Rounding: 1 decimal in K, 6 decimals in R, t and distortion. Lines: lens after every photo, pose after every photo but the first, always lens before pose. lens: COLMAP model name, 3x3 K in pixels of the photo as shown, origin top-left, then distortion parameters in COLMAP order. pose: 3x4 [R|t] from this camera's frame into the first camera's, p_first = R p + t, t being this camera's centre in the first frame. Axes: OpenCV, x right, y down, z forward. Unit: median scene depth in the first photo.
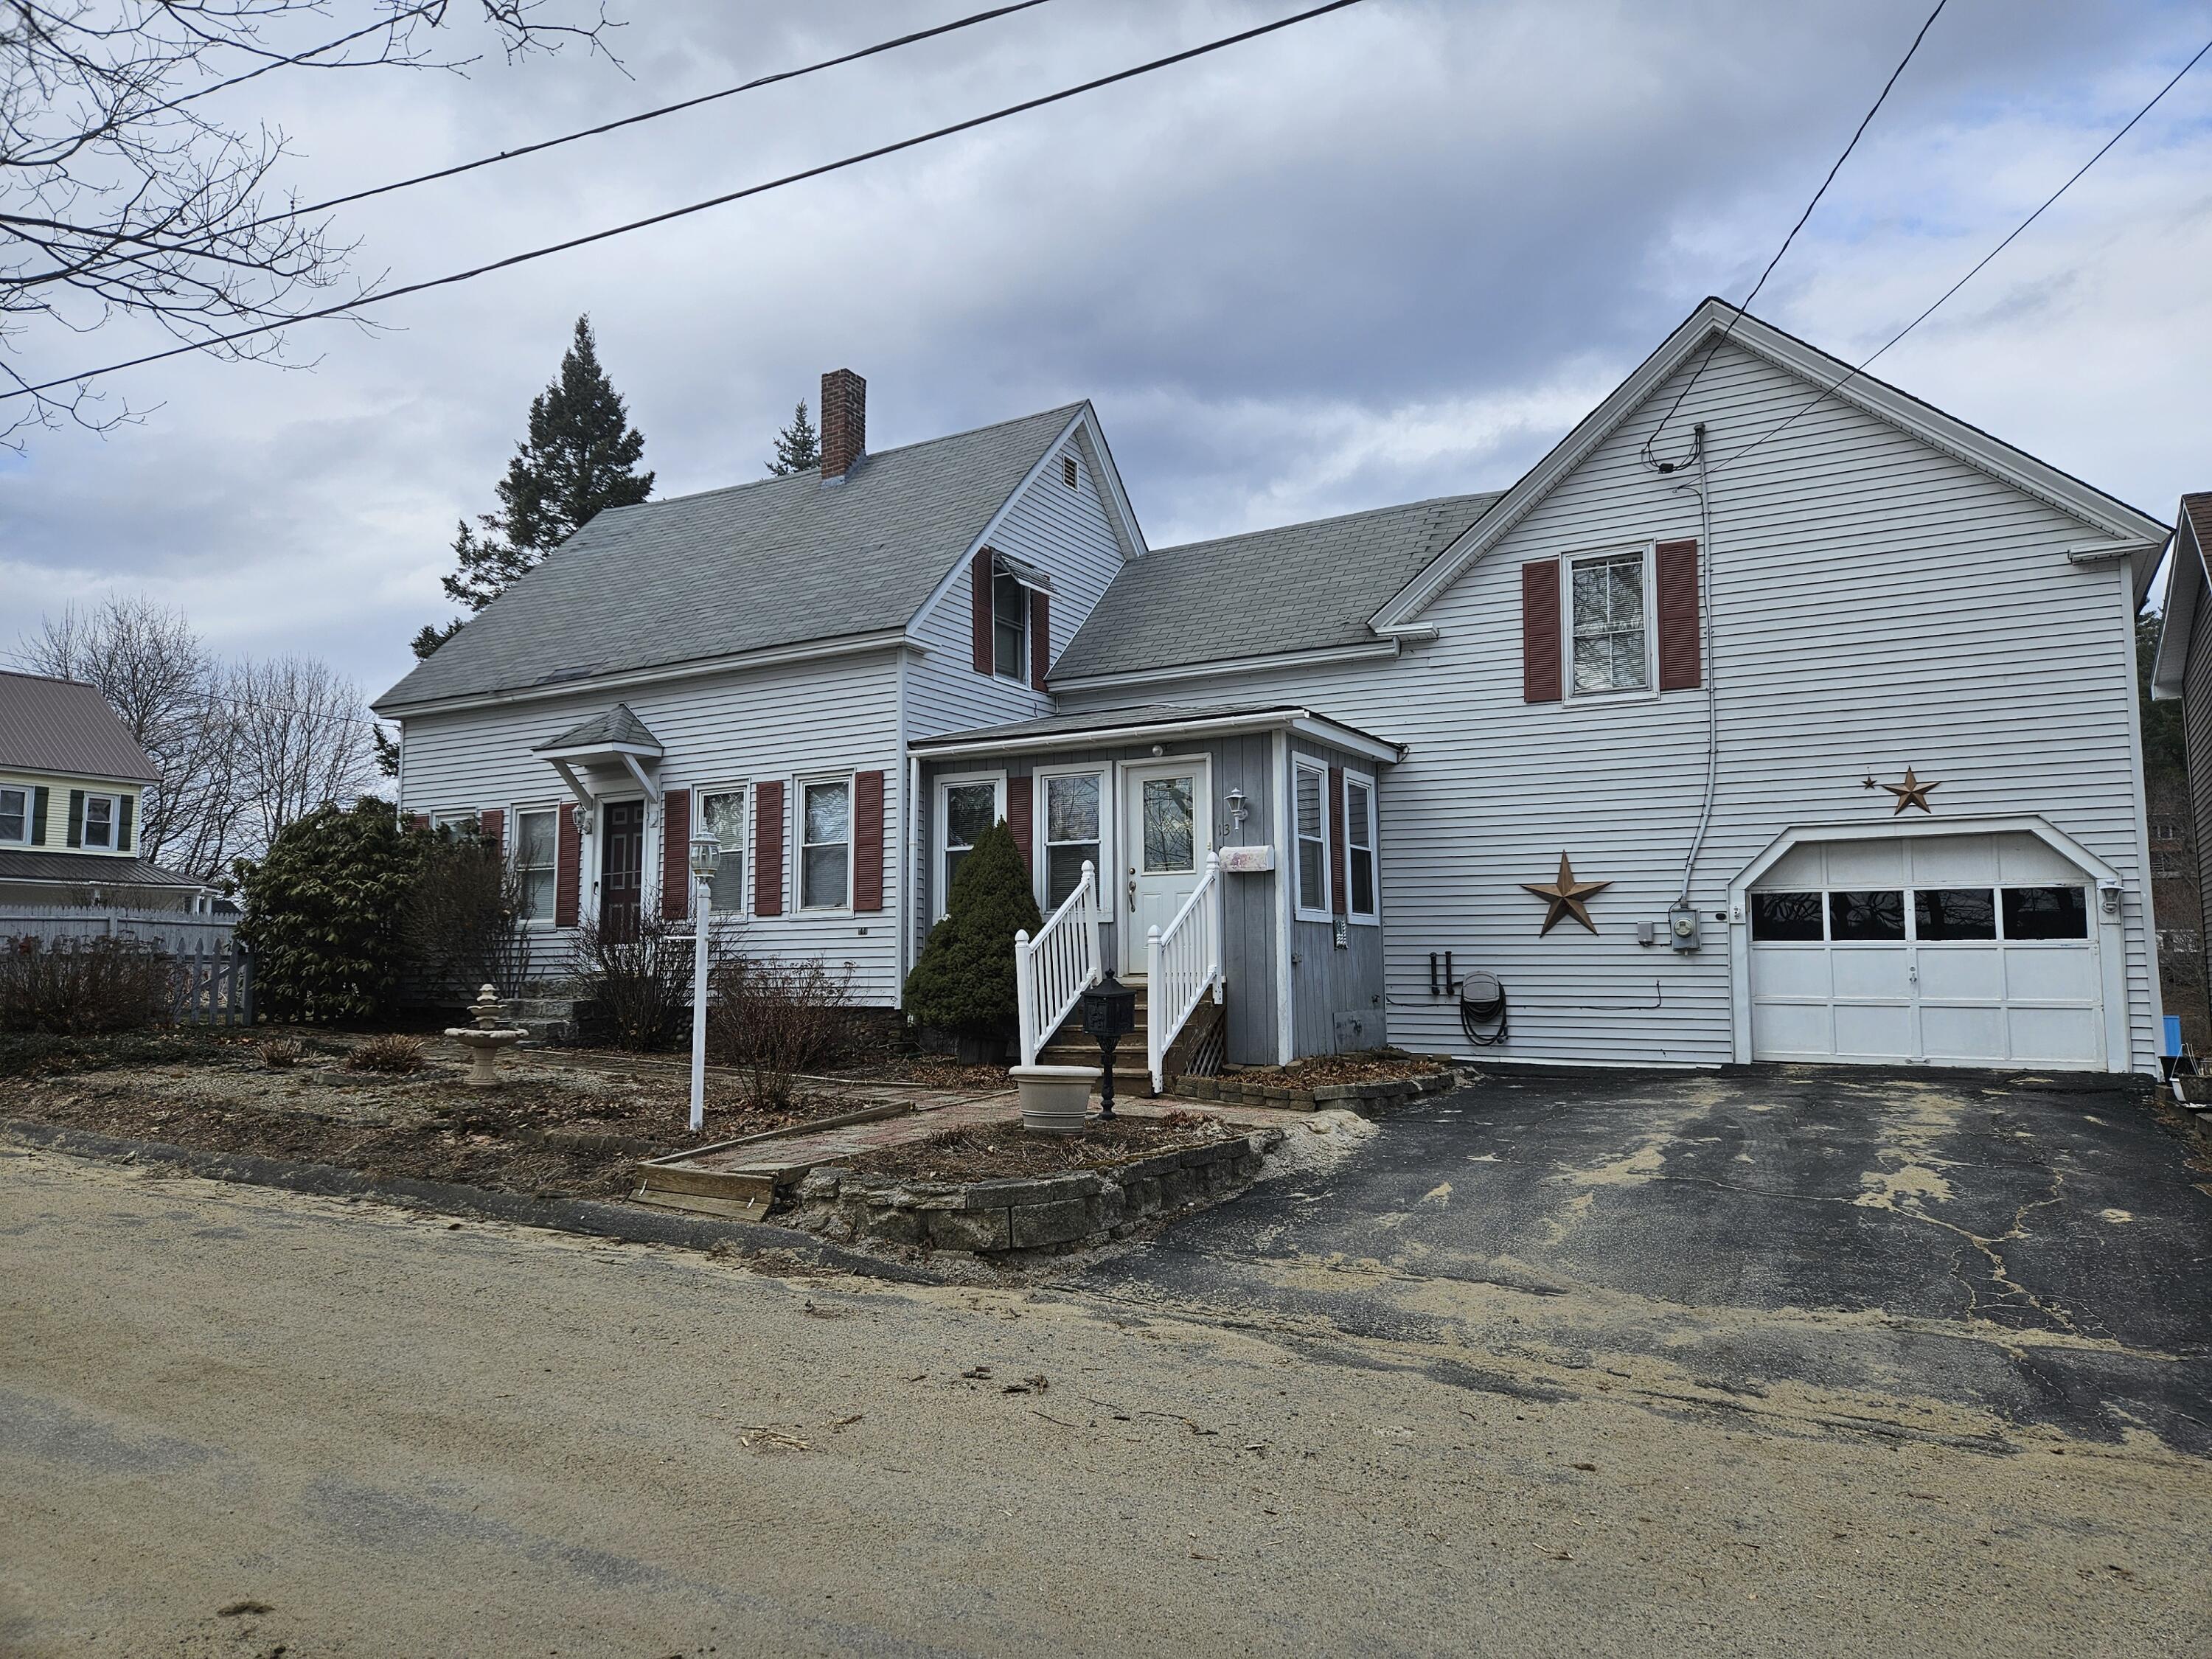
lens RADIAL K [[1471.8, 0, 1105.6], [0, 1471.8, 836.3], [0, 0, 1]] dist [0.069799, -0.047809]
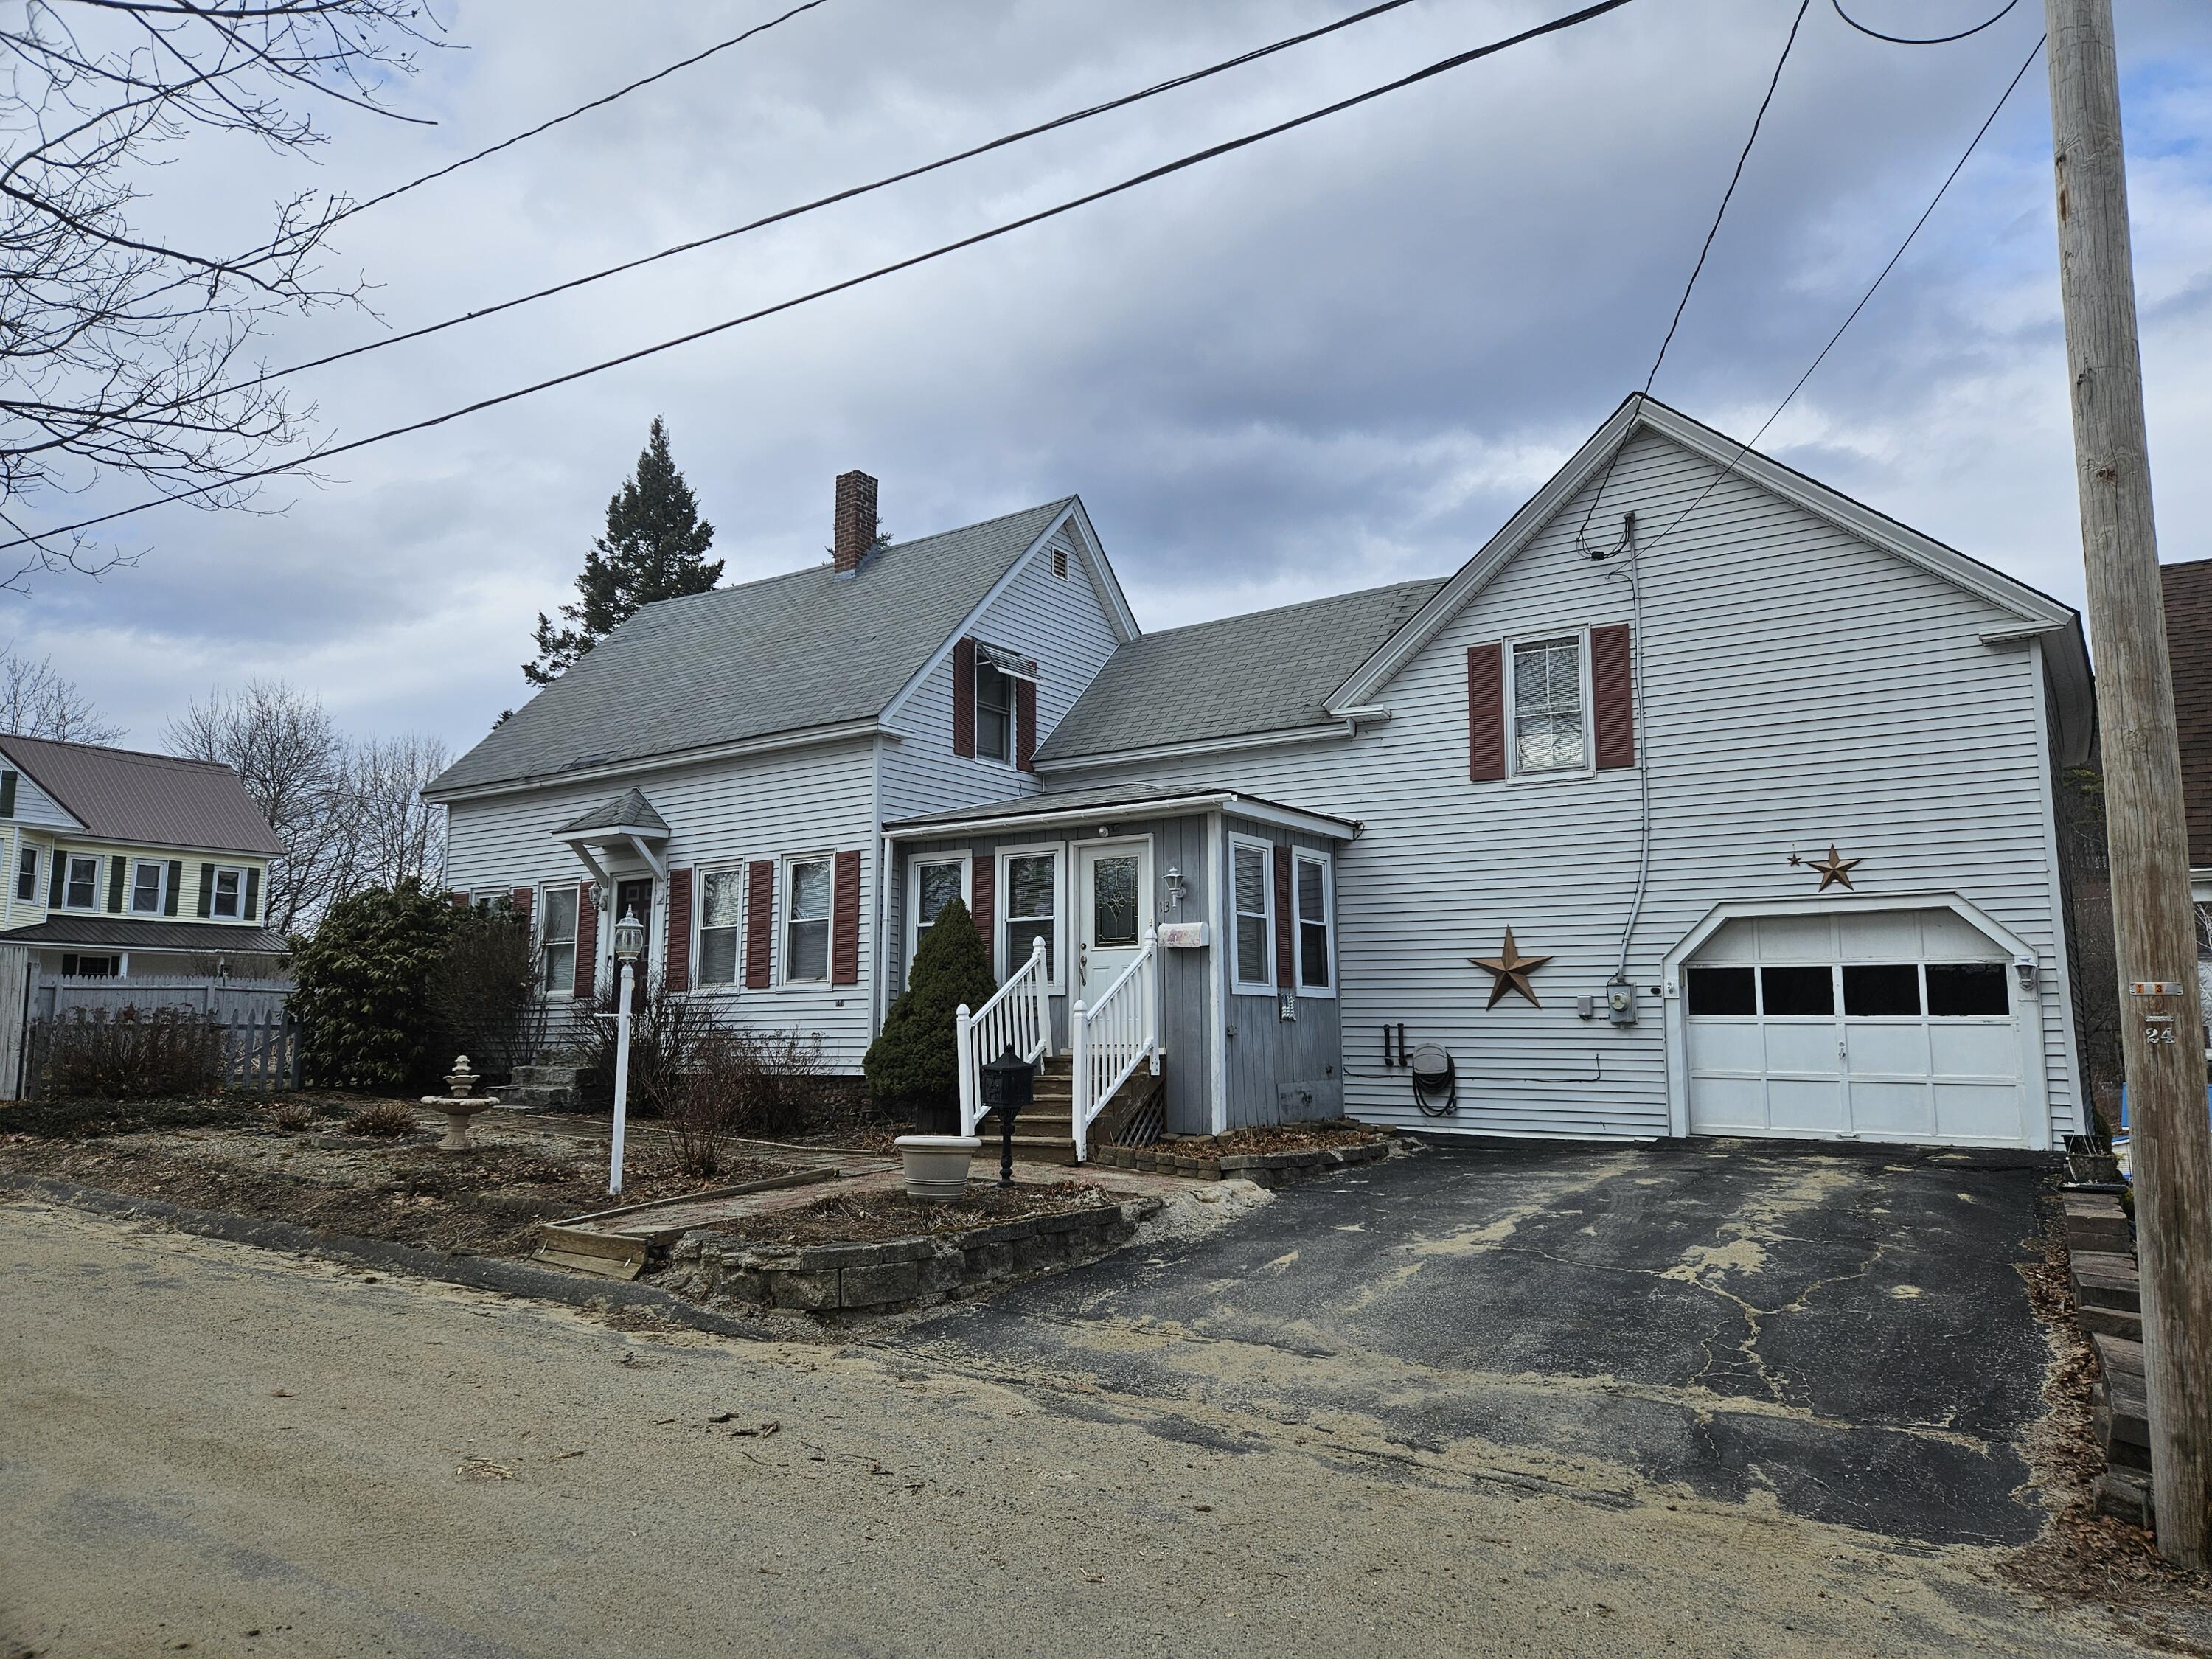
lens RADIAL K [[1471.8, 0, 1106.2], [0, 1471.8, 828.0], [0, 0, 1]] dist [0.069799, -0.047809]
pose [[0.997024, -0.008068, -0.076670, 0.116101], [0.004483, 0.998893, -0.046817, -0.011370], [0.076963, 0.046334, 0.995957, -0.046626]]
